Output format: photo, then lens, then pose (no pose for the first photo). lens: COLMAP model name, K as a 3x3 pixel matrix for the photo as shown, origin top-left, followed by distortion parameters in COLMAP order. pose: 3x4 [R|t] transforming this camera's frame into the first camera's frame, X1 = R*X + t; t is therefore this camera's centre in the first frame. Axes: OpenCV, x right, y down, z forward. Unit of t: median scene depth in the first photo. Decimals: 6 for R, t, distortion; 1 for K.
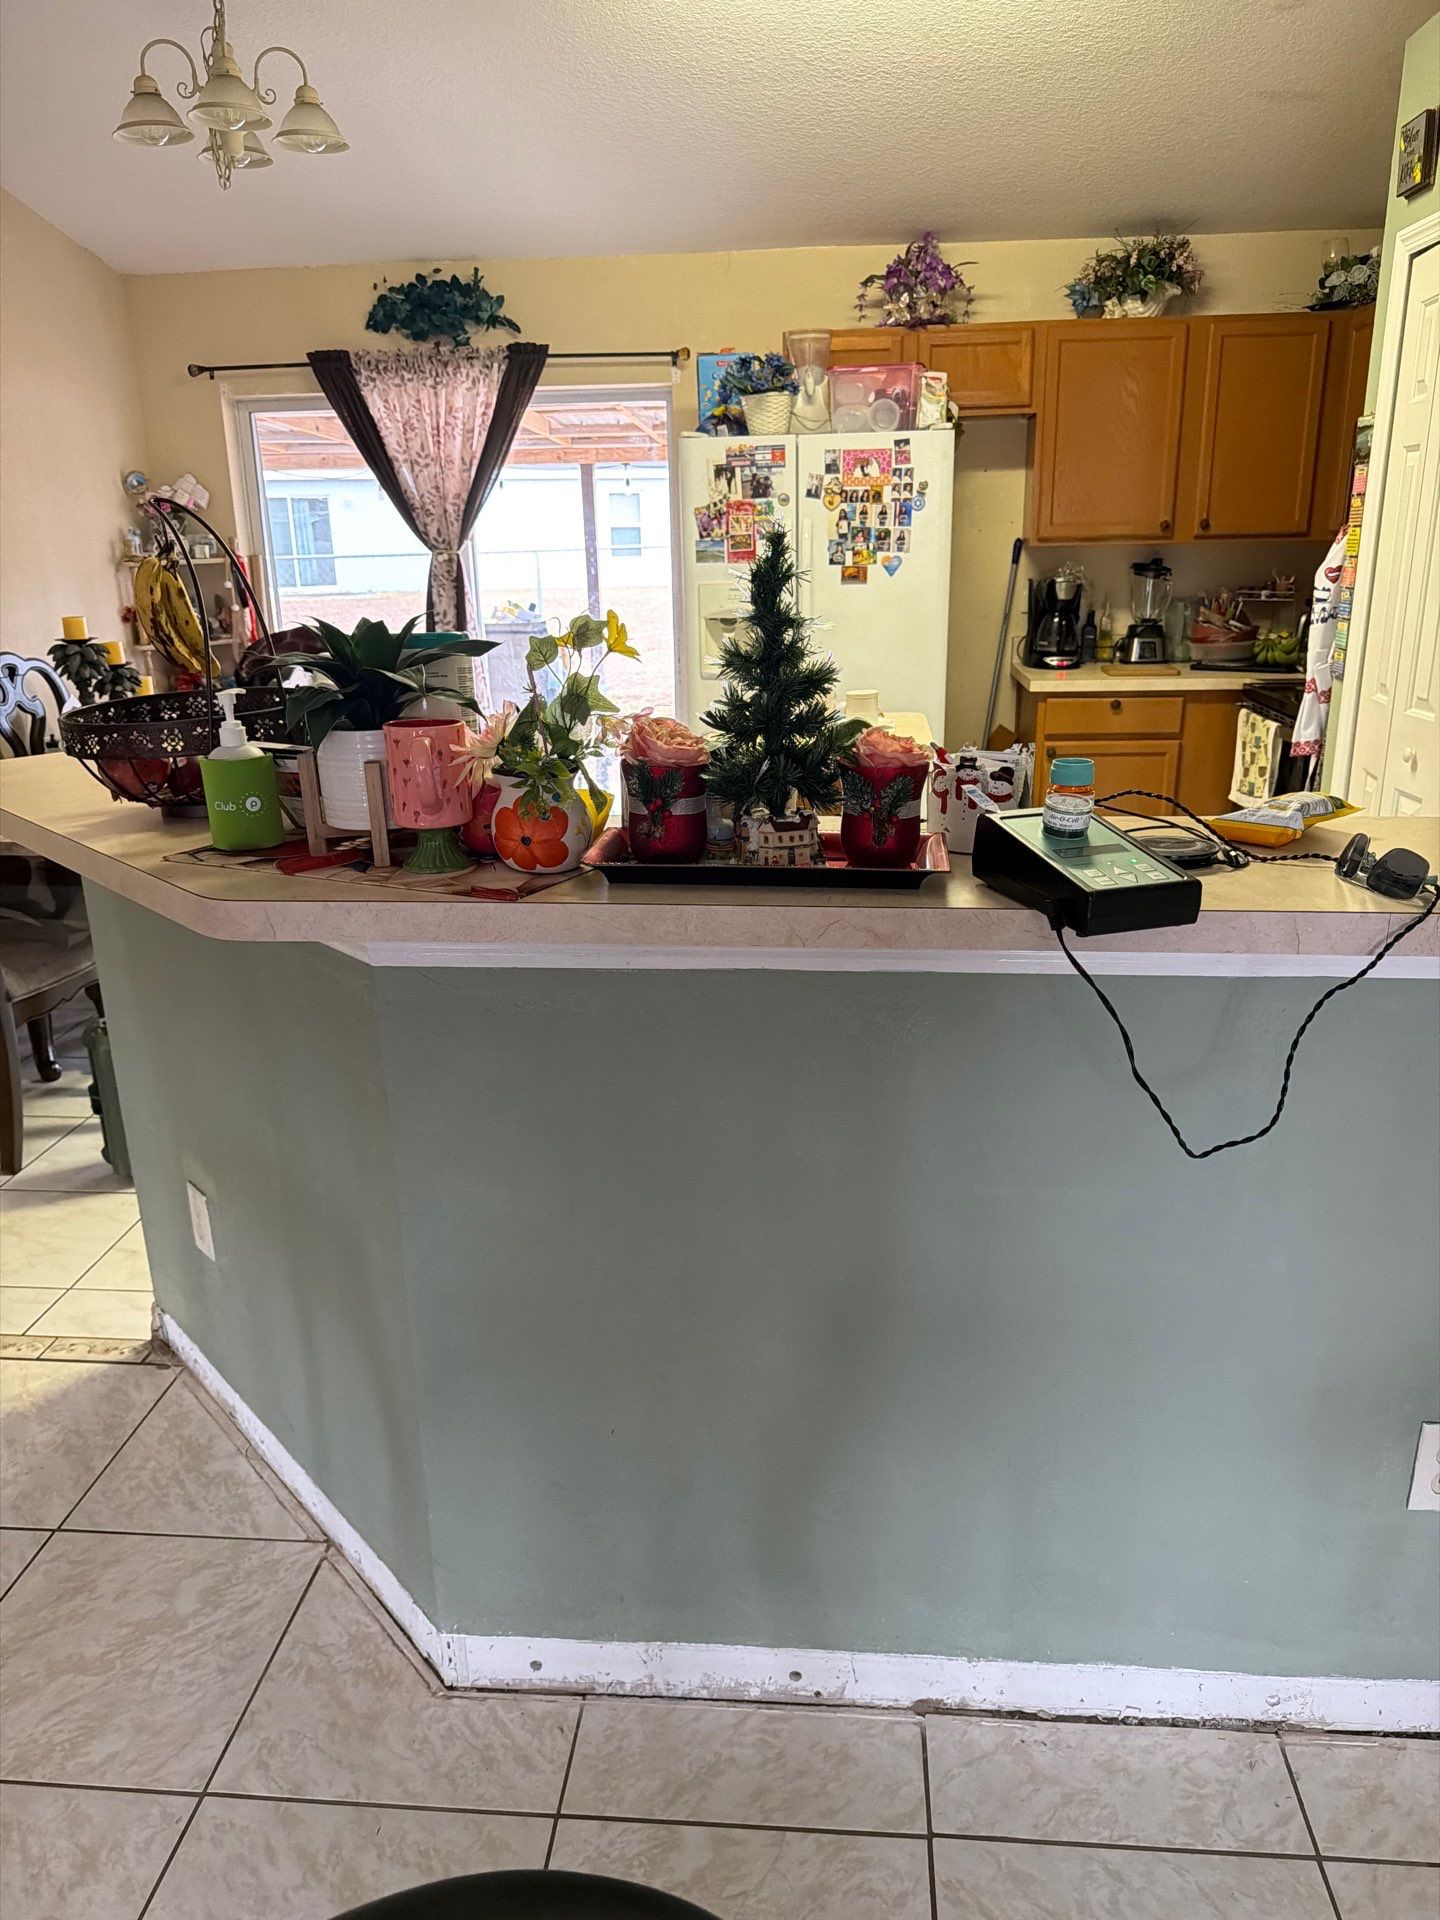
lens RADIAL K [[1357.0, 0, 722.8], [0, 1357.0, 971.9], [0, 0, 1]] dist [0.029475, -0.035994]
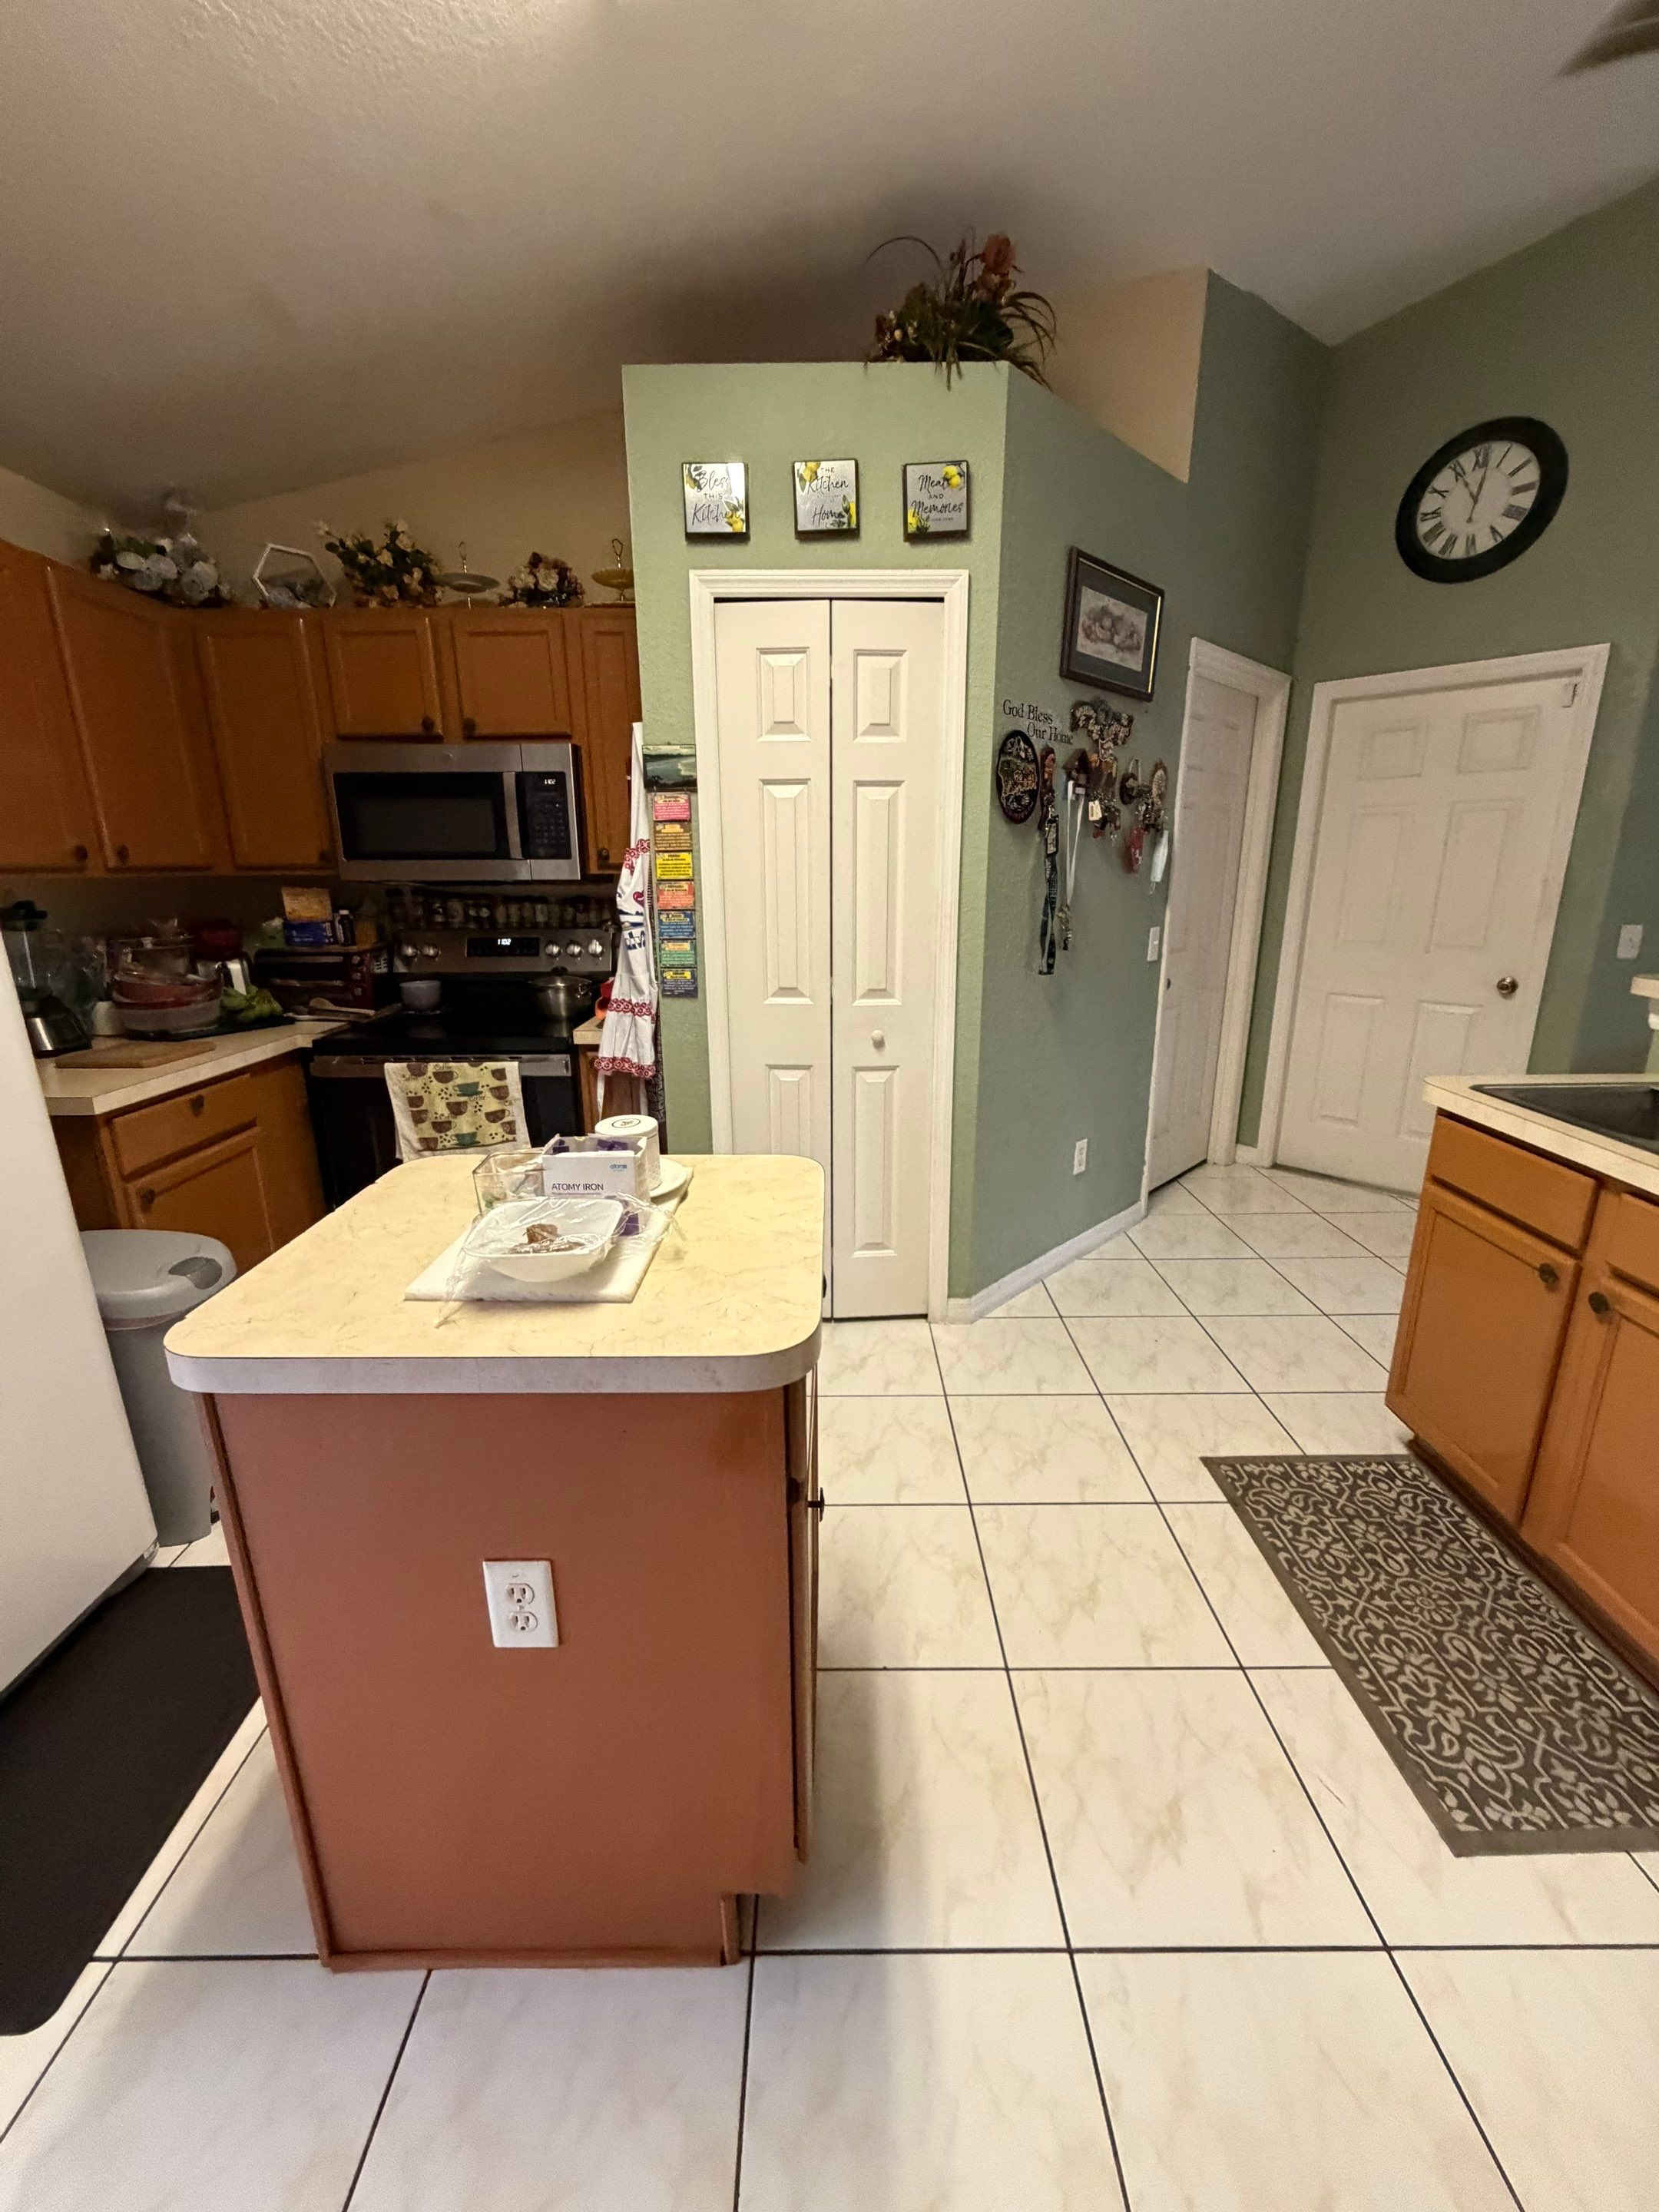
lens RADIAL K [[885.9, 0, 831.1], [0, 885.9, 1101.1], [0, 0, 1]] dist [0.001963, -0.000014]
pose [[-0.099216, -0.235239, 0.966860, -0.188073], [0.318831, 0.912912, 0.254830, -0.219448], [-0.942604, 0.333549, -0.015574, 0.736312]]
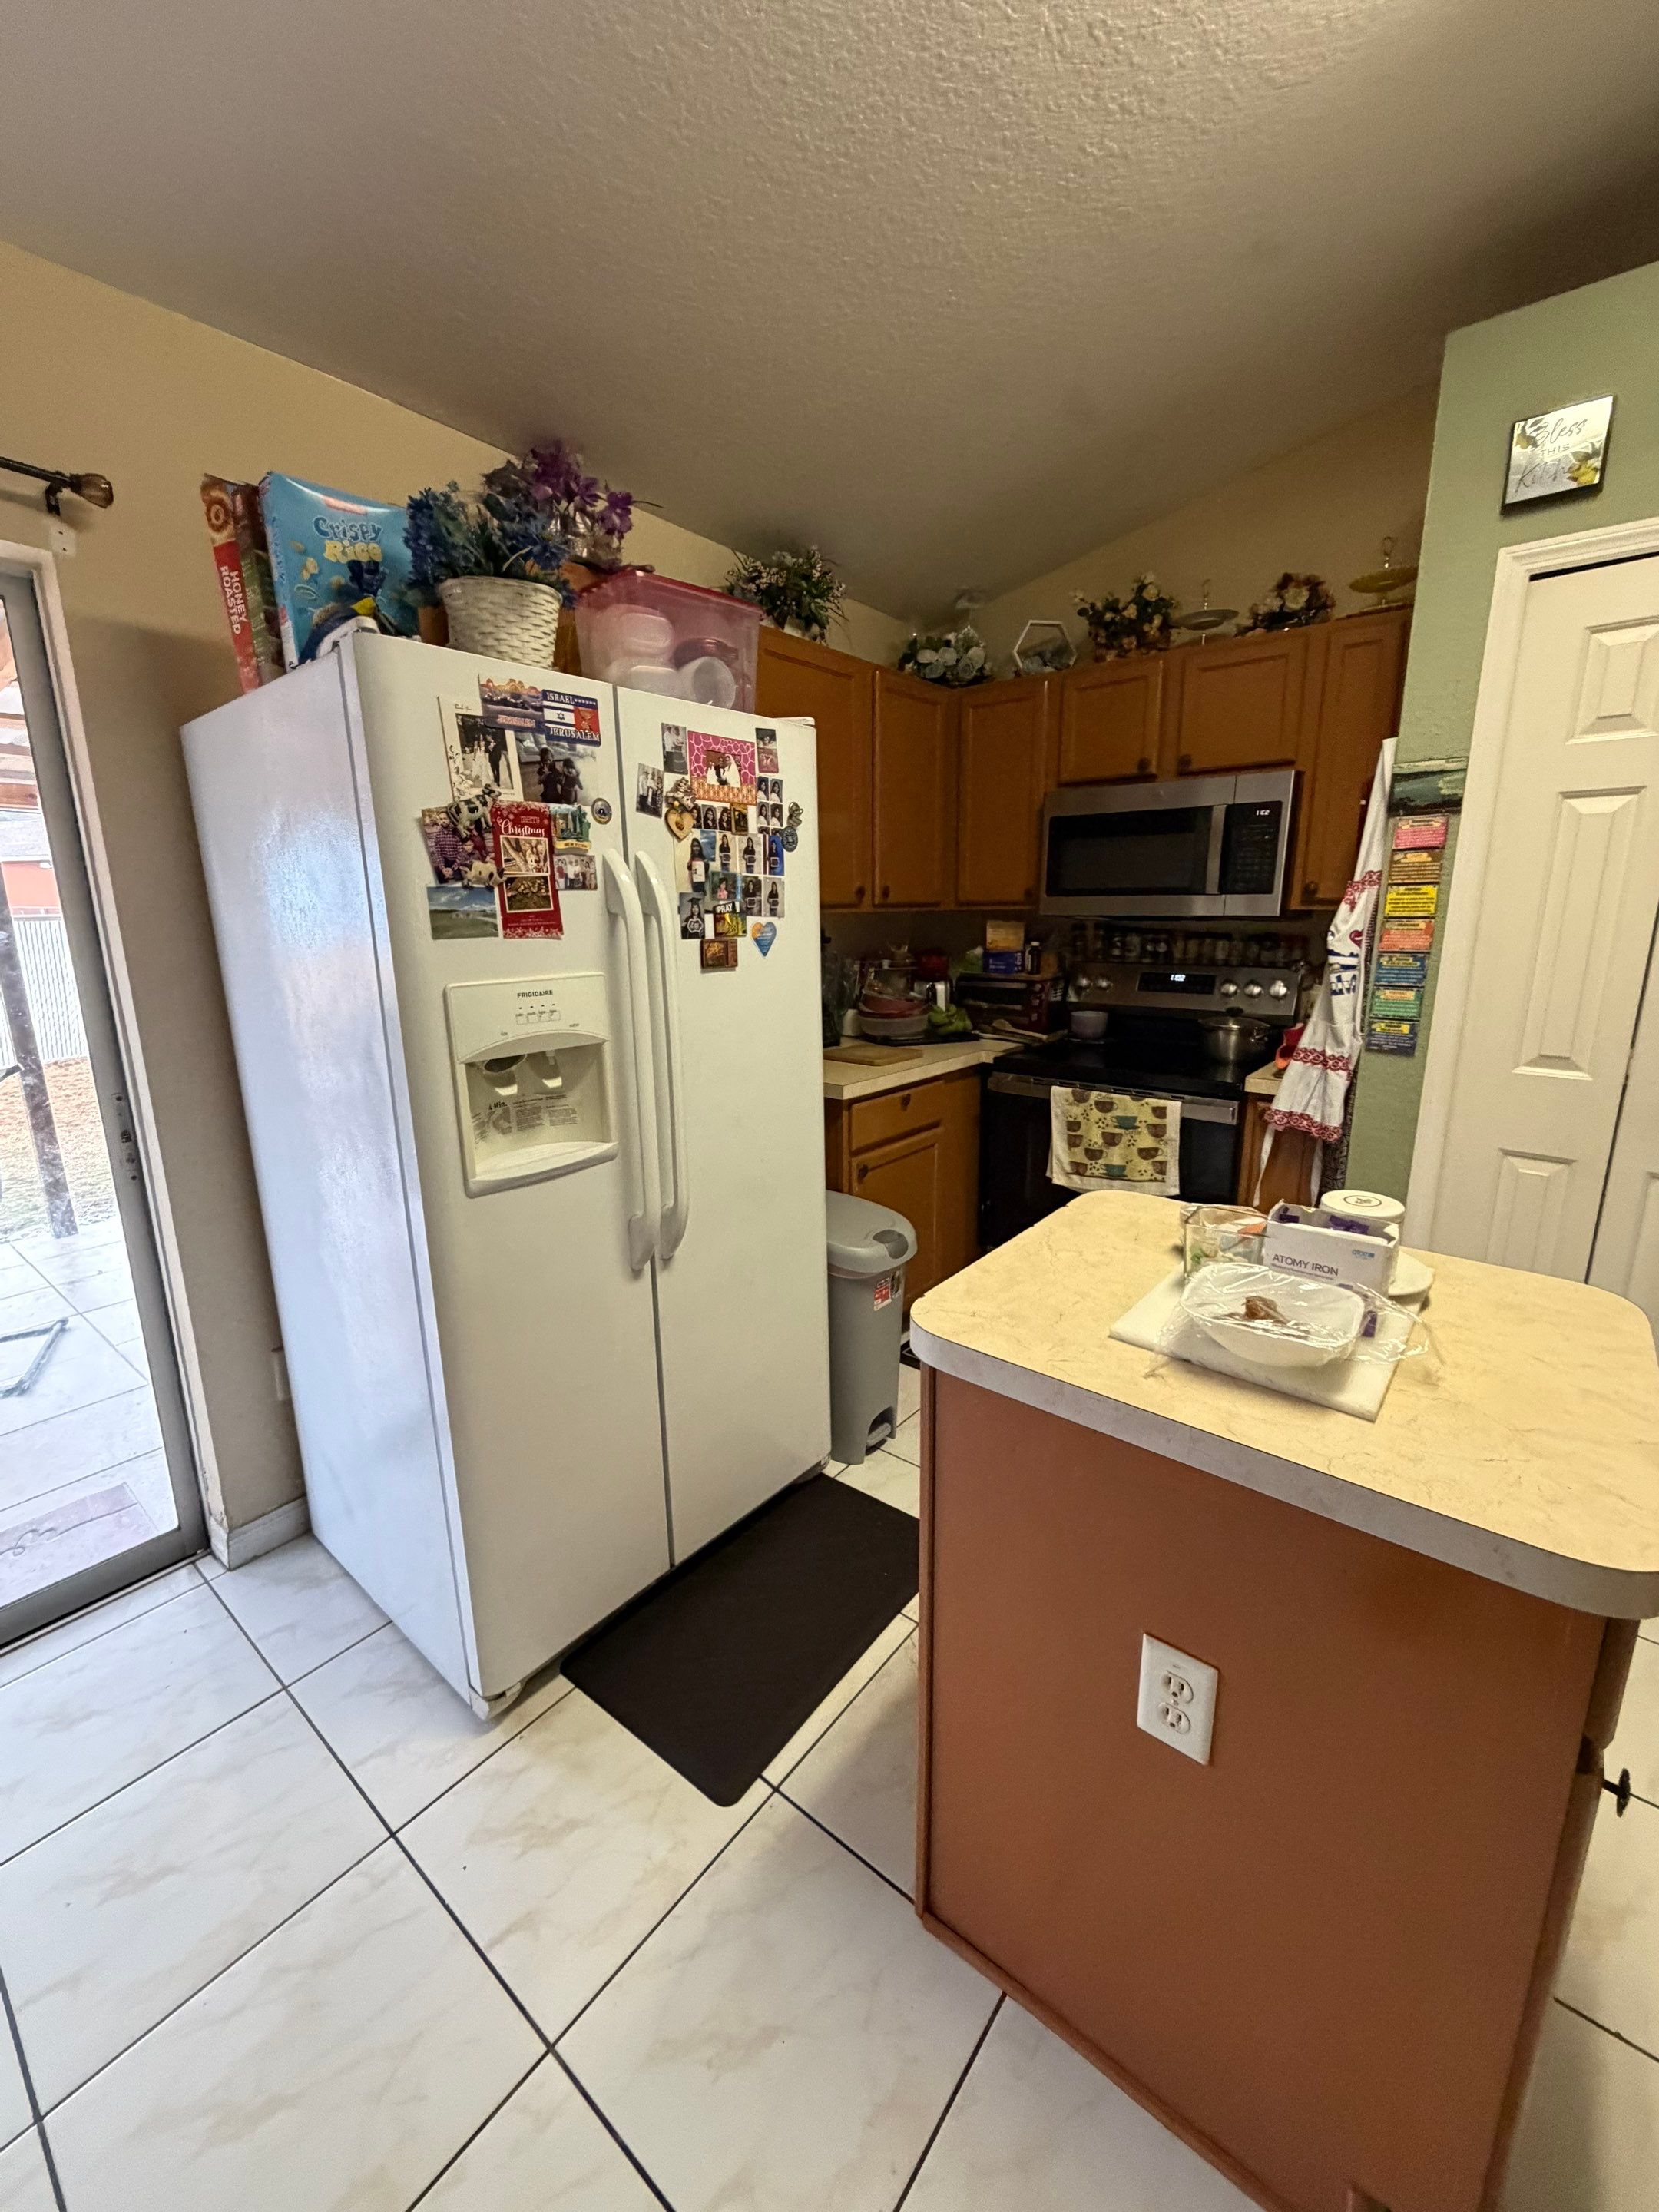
lens RADIAL K [[885.9, 0, 823.1], [0, 885.9, 1099.9], [0, 0, 1]] dist [0.001963, -0.000014]
pose [[0.552439, -0.164060, 0.817248, -0.184779], [0.257239, 0.966140, 0.020063, -0.230720], [-0.792867, 0.199145, 0.575936, 0.766507]]
